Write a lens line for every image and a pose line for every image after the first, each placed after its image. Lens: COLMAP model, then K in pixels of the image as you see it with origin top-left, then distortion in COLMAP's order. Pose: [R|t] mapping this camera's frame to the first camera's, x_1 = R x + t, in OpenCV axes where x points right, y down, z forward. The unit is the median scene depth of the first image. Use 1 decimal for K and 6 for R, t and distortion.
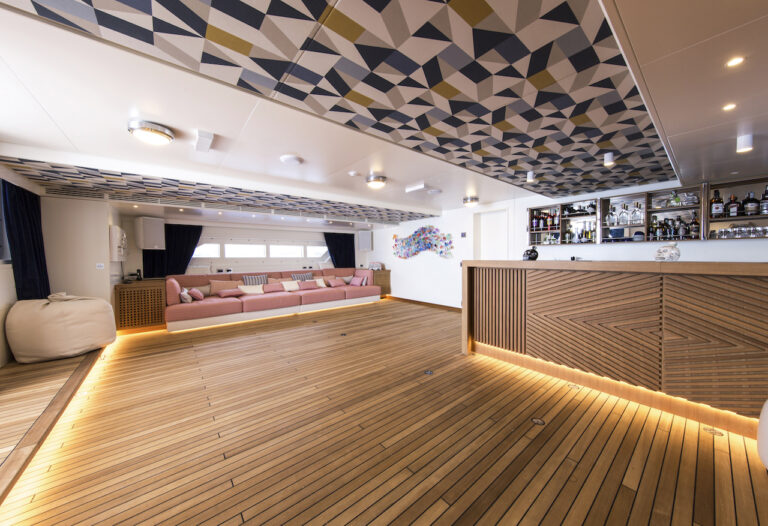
lens RADIAL K [[256.3, 0, 384.0], [0, 256.3, 263.0], [0, 0, 1]] dist [0.007611, -0.000042]
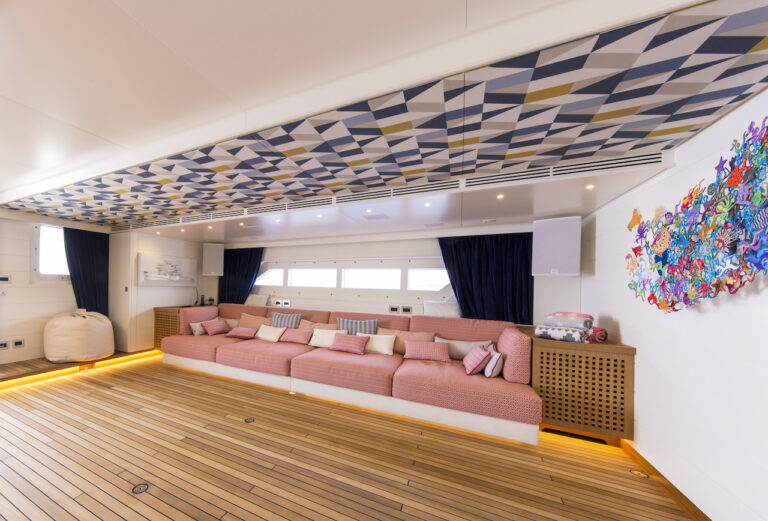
lens RADIAL K [[298.5, 0, 301.4], [0, 298.5, 286.0], [0, 0, 1]] dist [0.007879, 0.000018]
pose [[0.368583, 0.016874, -0.929442, 0.231889], [-0.051001, 0.998696, -0.002094, -0.022615], [0.928195, 0.048174, 0.368963, 0.709847]]
